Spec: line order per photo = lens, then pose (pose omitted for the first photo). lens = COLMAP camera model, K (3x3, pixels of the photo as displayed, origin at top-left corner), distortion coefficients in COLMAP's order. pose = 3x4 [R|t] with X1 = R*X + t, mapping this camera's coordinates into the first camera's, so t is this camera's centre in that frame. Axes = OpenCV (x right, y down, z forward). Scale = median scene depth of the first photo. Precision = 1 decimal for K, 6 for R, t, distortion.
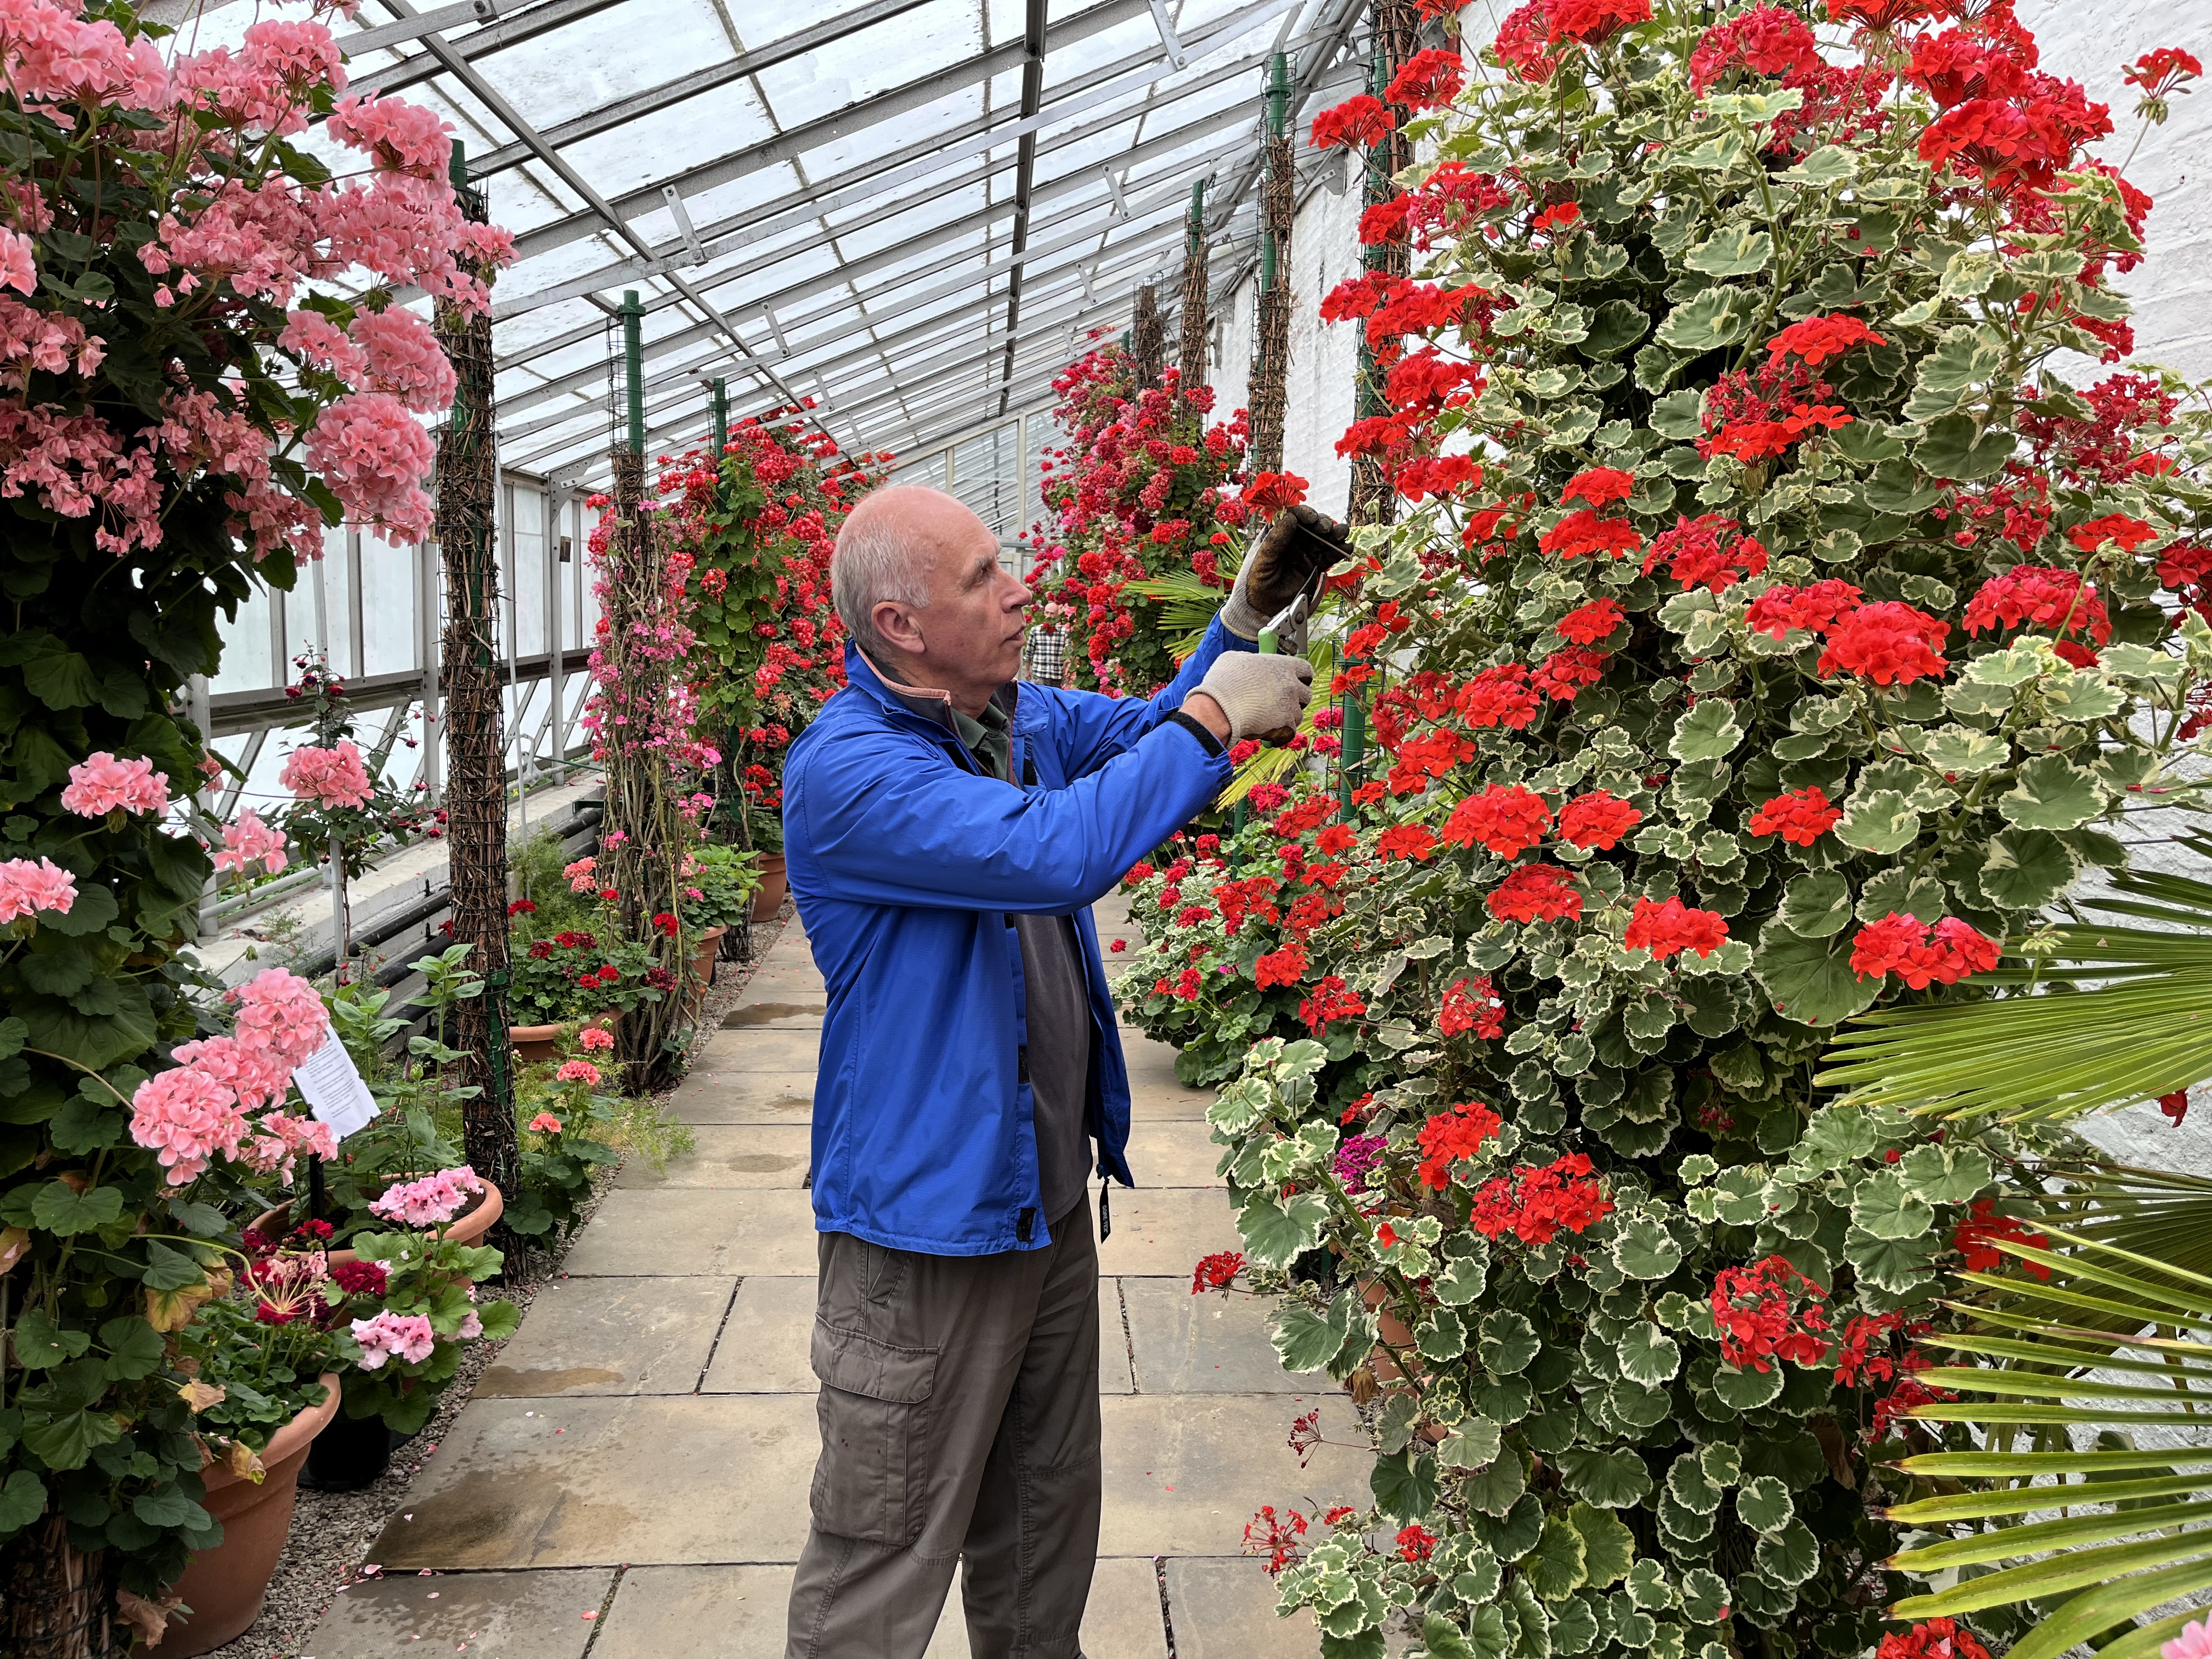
lens RADIAL K [[1683.6, 0, 1103.7], [0, 1683.6, 835.3], [0, 0, 1]] dist [0.065847, -0.083425]
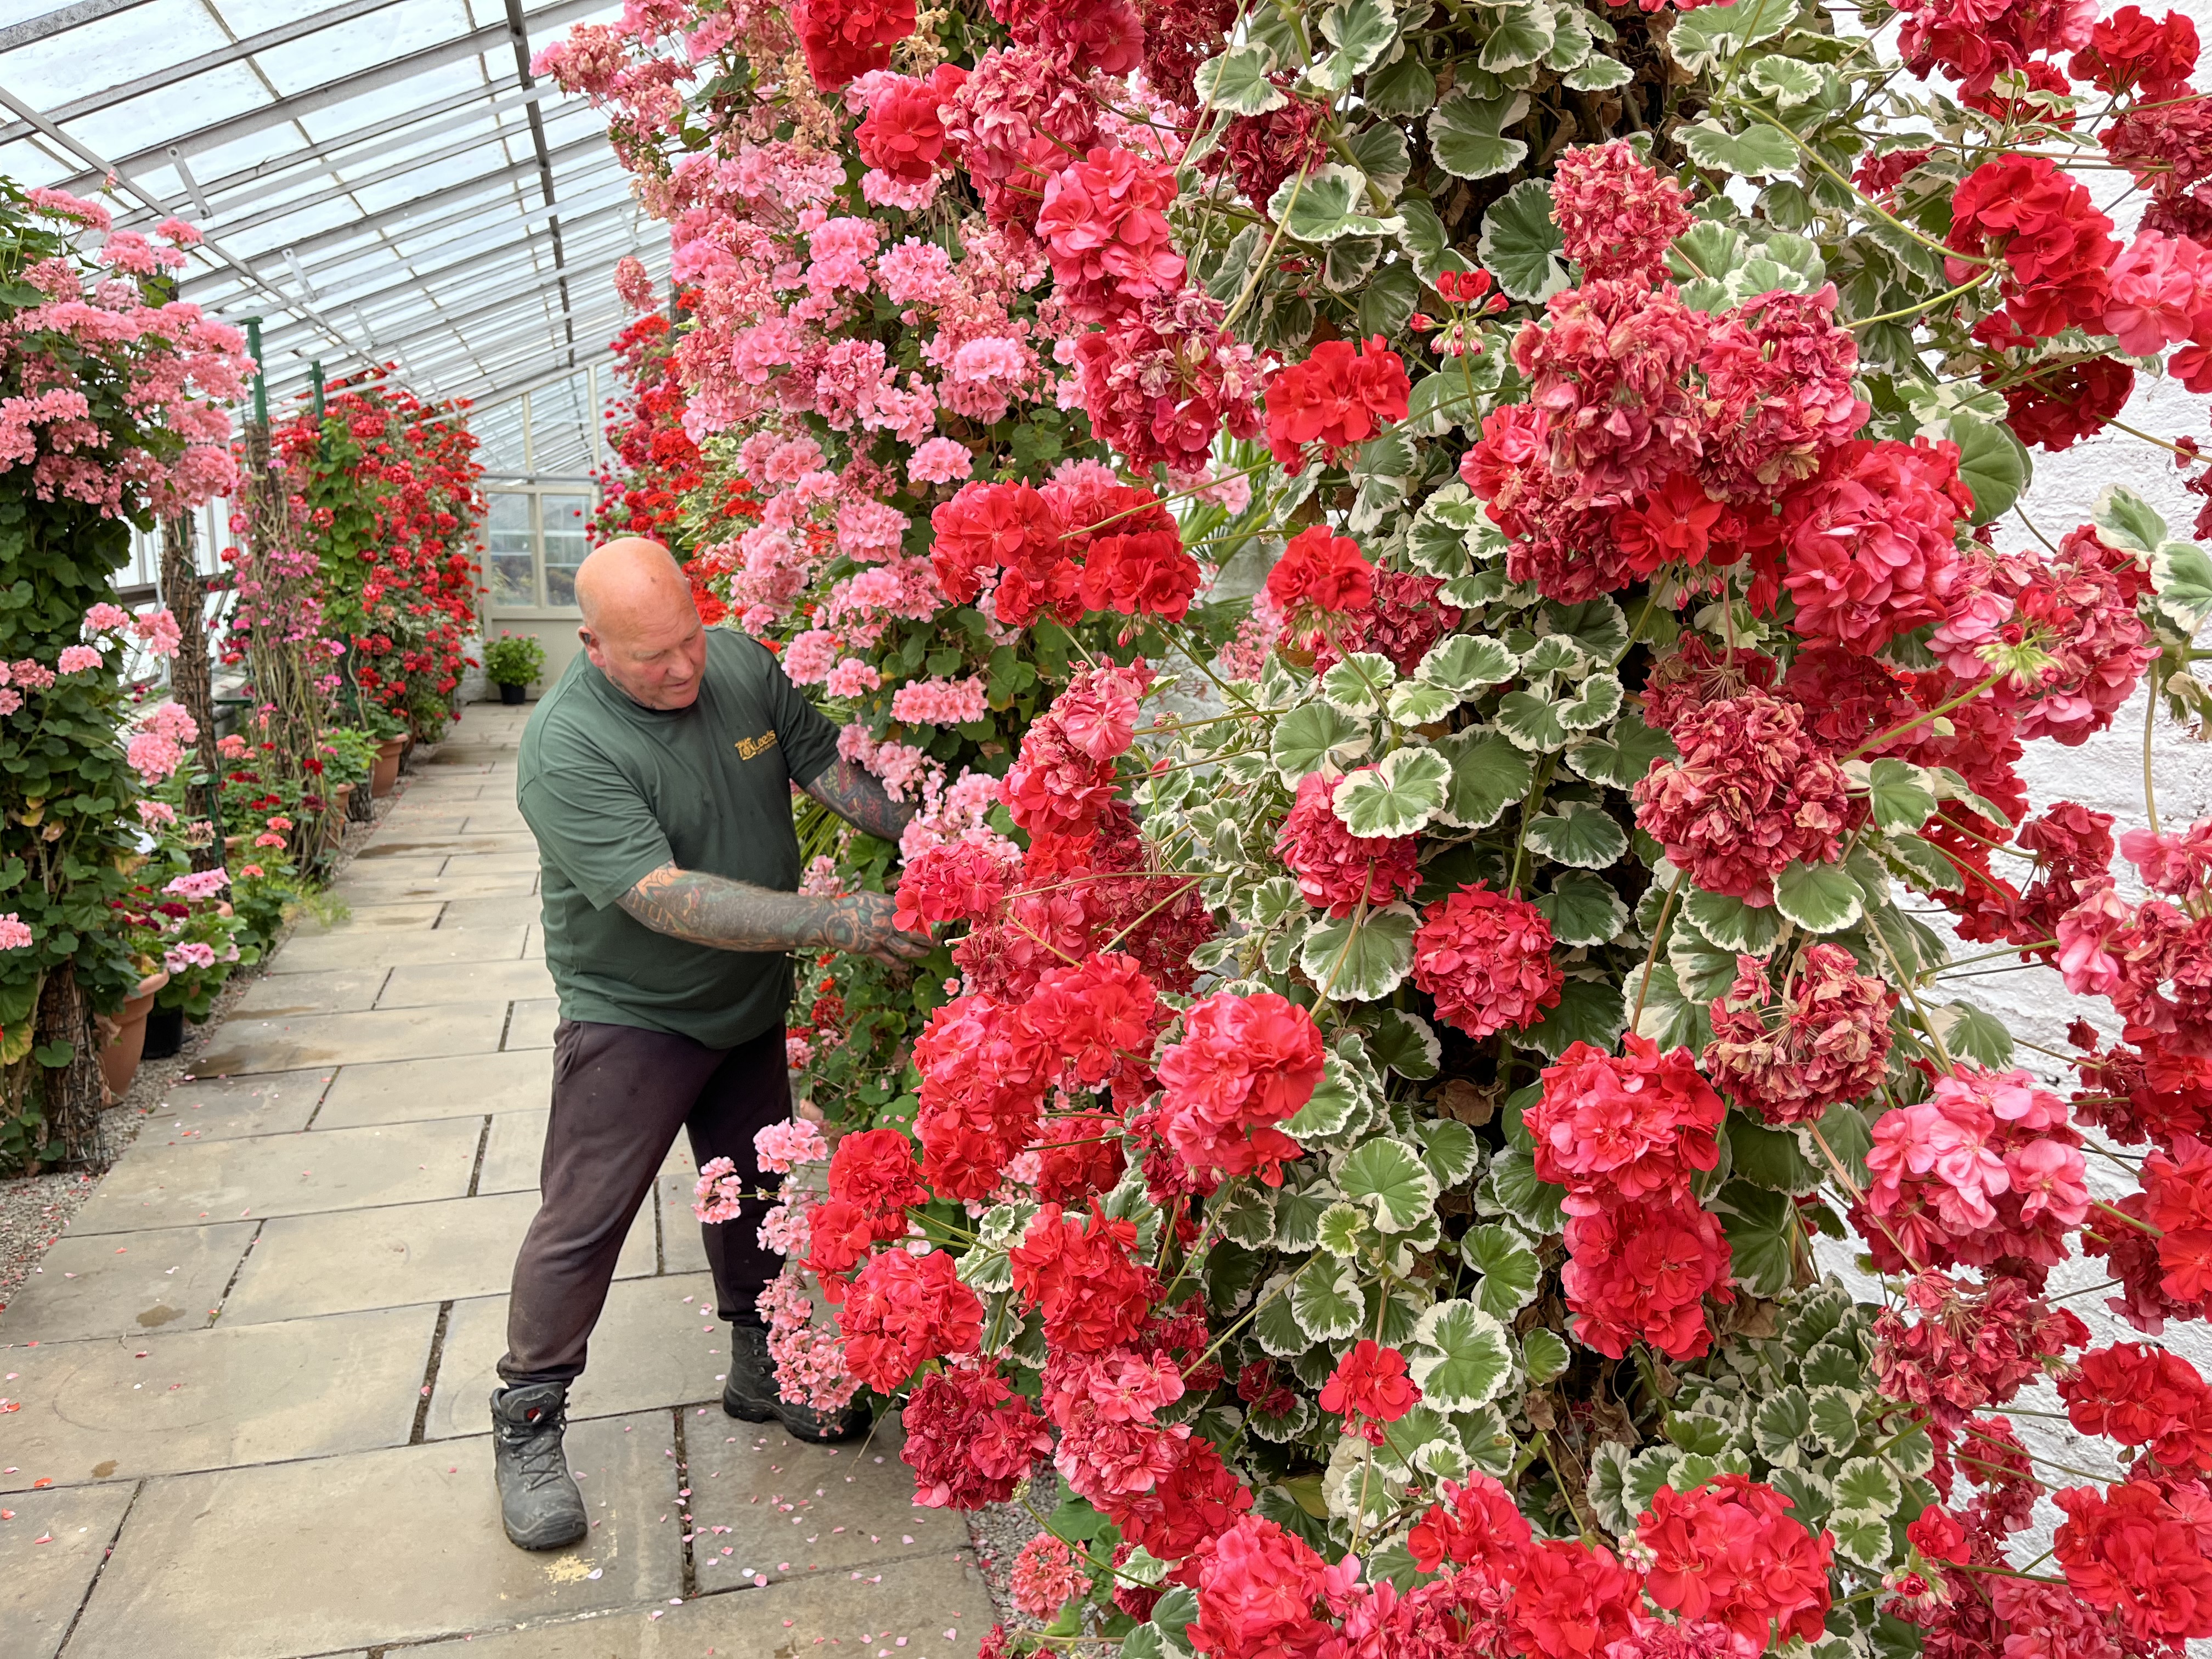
lens RADIAL K [[1683.6, 0, 1133.7], [0, 1683.6, 828.6], [0, 0, 1]] dist [0.065847, -0.083425]
pose [[0.972413, -0.055353, 0.226604, 0.137655], [0.046318, 0.997913, 0.045001, 0.124276], [-0.228622, -0.033264, 0.972947, -0.909892]]
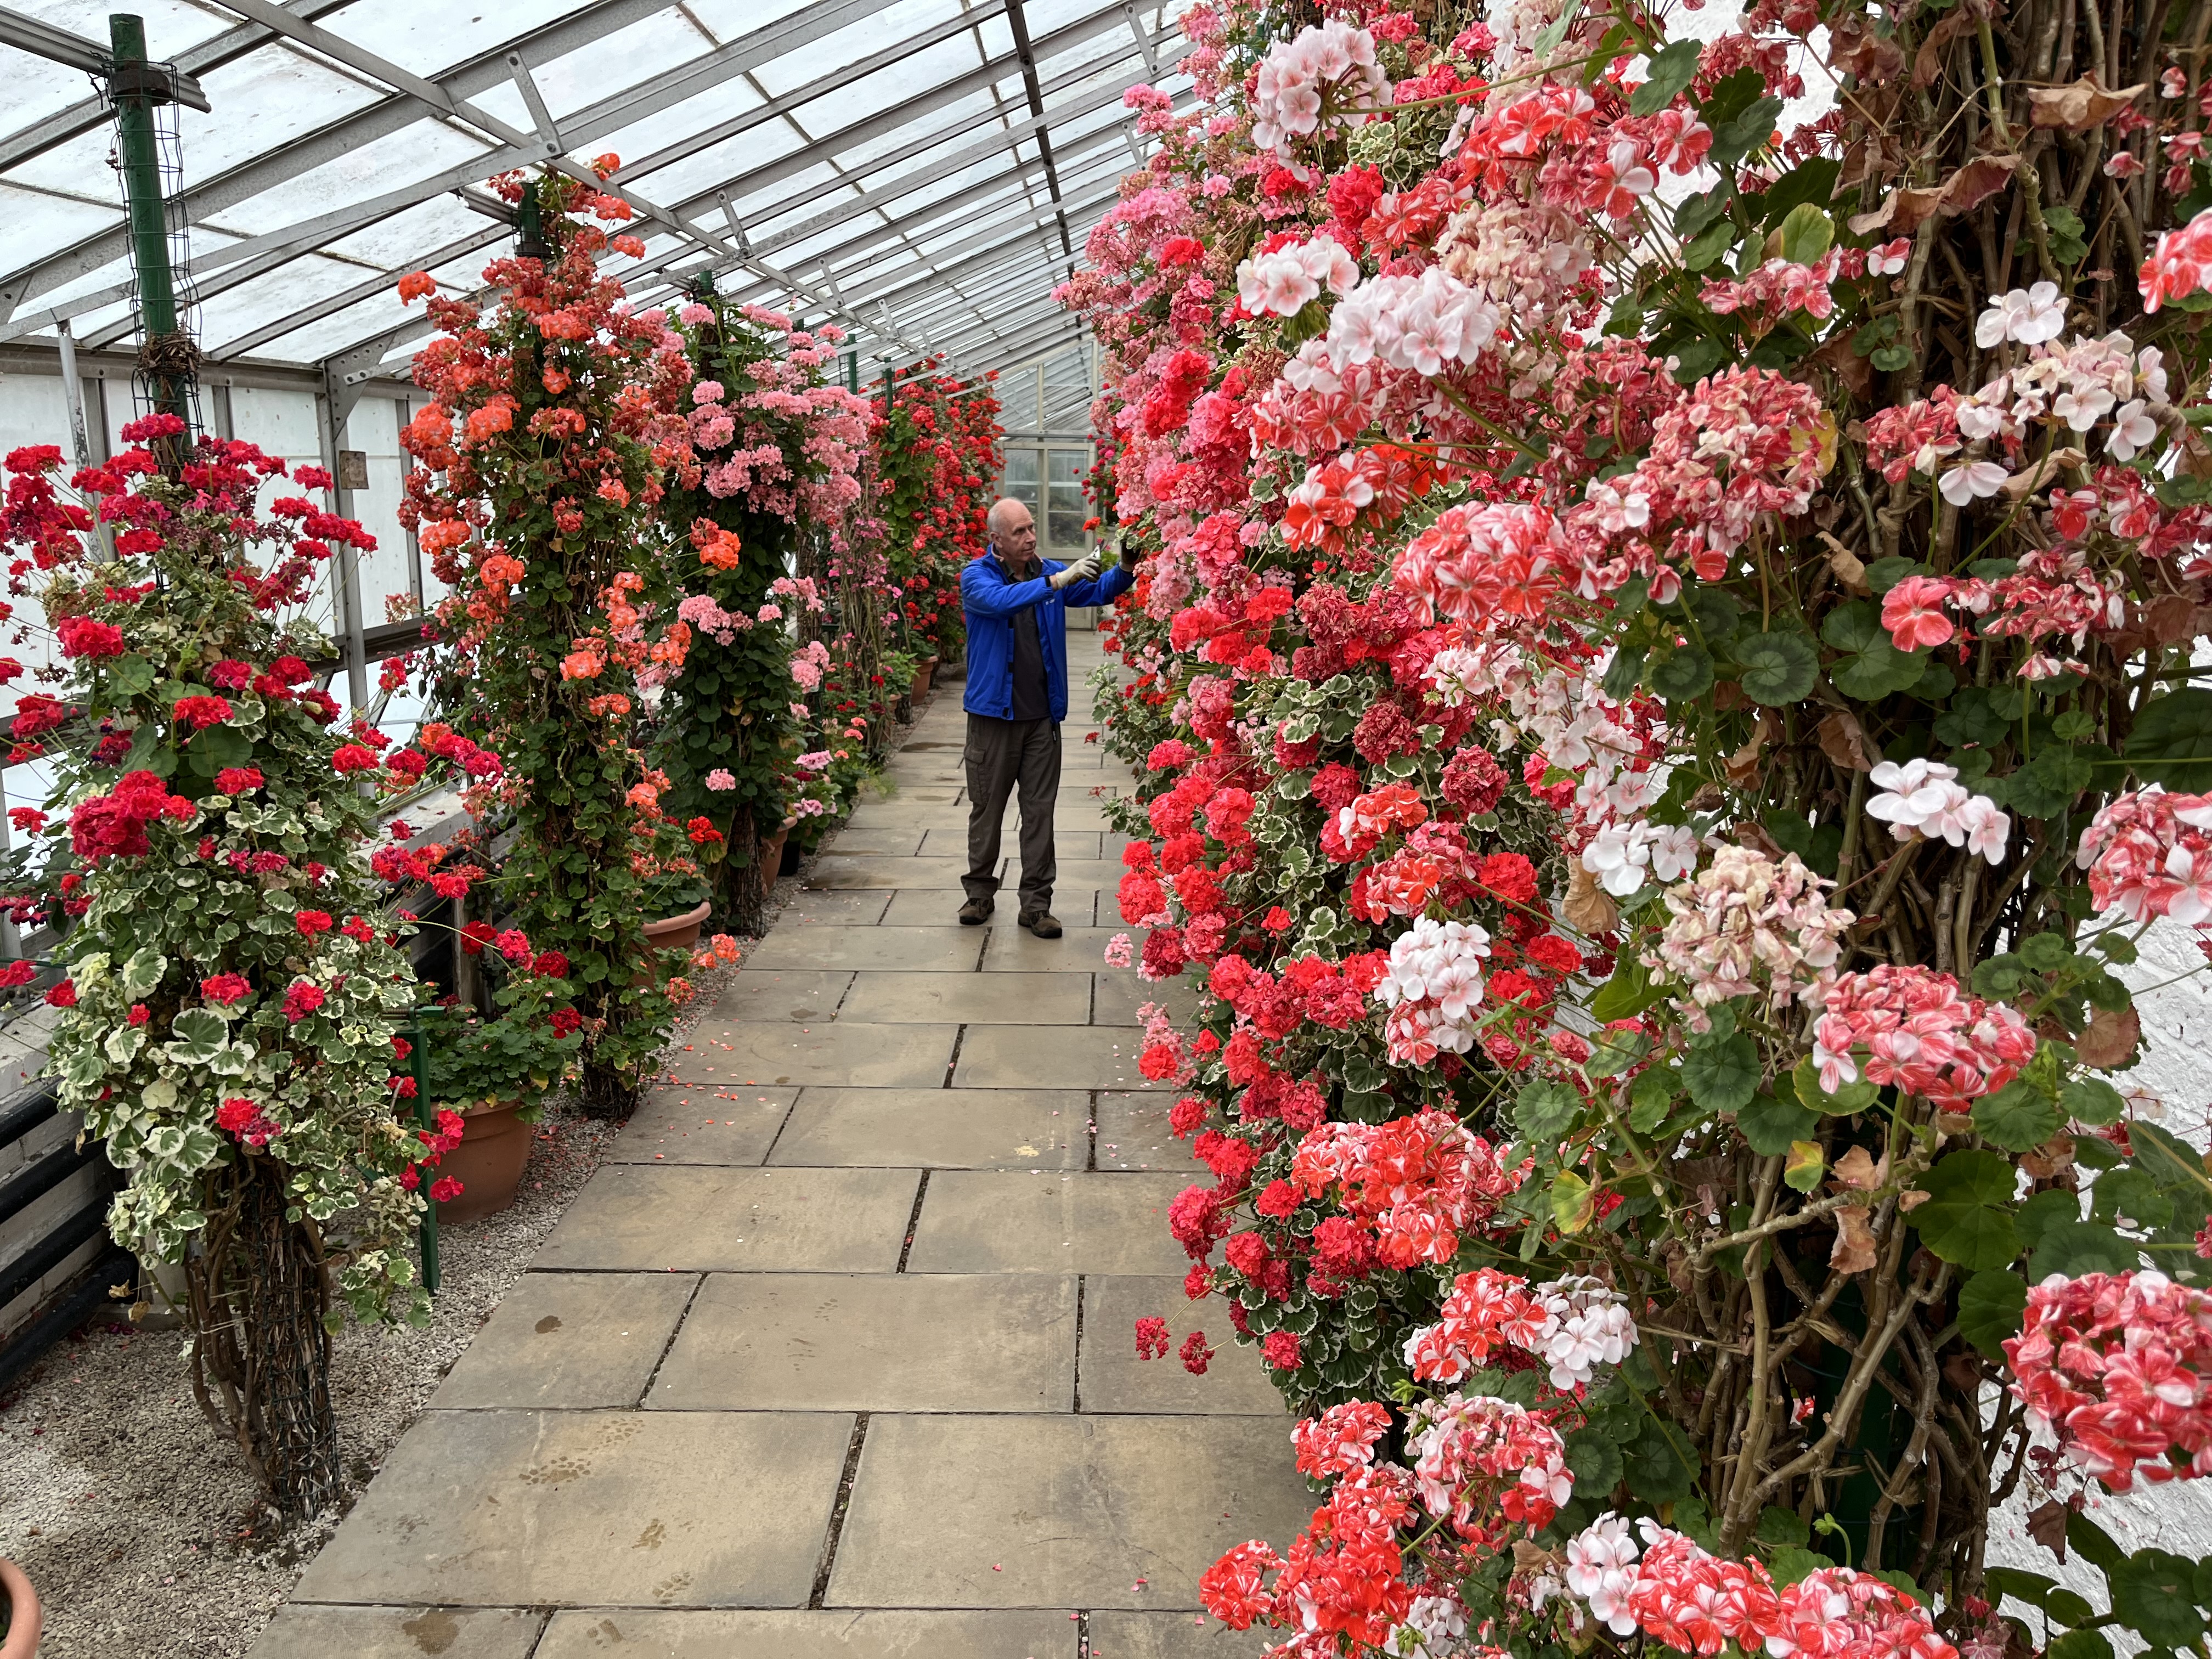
lens RADIAL K [[1683.6, 0, 1099.5], [0, 1683.6, 851.5], [0, 0, 1]] dist [0.065847, -0.083425]
pose [[0.997702, 0.003612, -0.067657, 0.202785], [0.002744, 0.995605, 0.093617, 0.115193], [0.067698, -0.093587, 0.993307, -1.511845]]
